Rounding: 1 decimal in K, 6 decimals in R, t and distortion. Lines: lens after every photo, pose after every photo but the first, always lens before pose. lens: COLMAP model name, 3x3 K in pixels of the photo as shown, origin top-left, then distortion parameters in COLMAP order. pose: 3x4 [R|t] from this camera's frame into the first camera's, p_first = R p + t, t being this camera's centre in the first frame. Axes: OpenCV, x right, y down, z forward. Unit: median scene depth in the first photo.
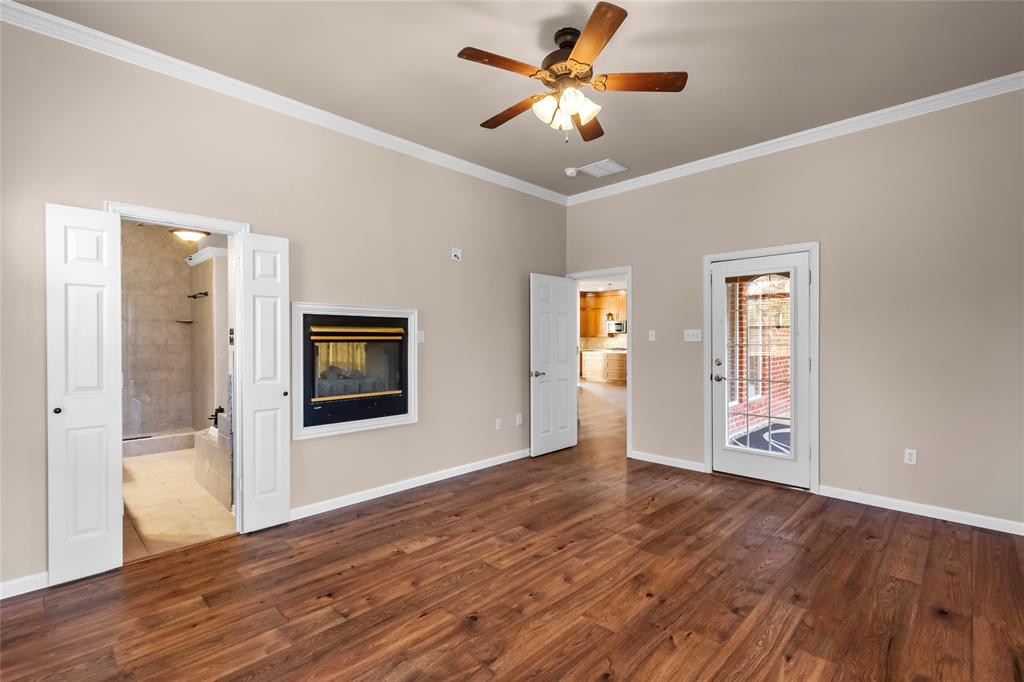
lens RADIAL K [[458.7, 0, 503.3], [0, 458.7, 344.9], [0, 0, 1]] dist [0.006852, -0.001655]
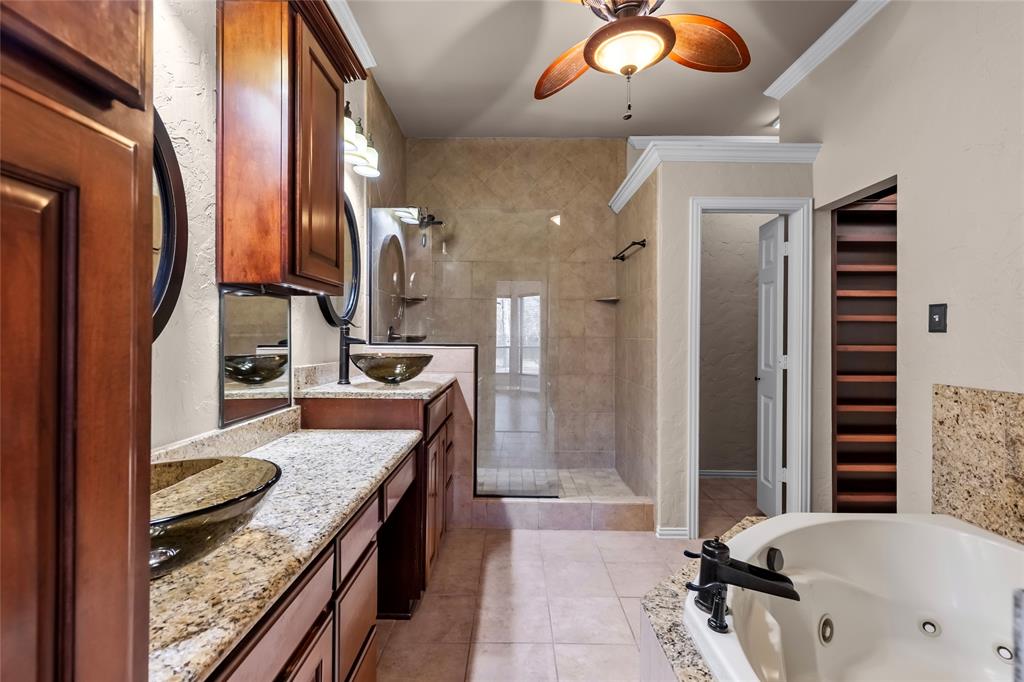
lens RADIAL K [[458.7, 0, 511.7], [0, 458.7, 339.8], [0, 0, 1]] dist [0.006852, -0.001655]
pose [[0.698225, 0.007768, -0.715837, -0.612141], [-0.011406, 0.999935, -0.000274, 0.009375], [0.715788, 0.008357, 0.698268, 0.854851]]
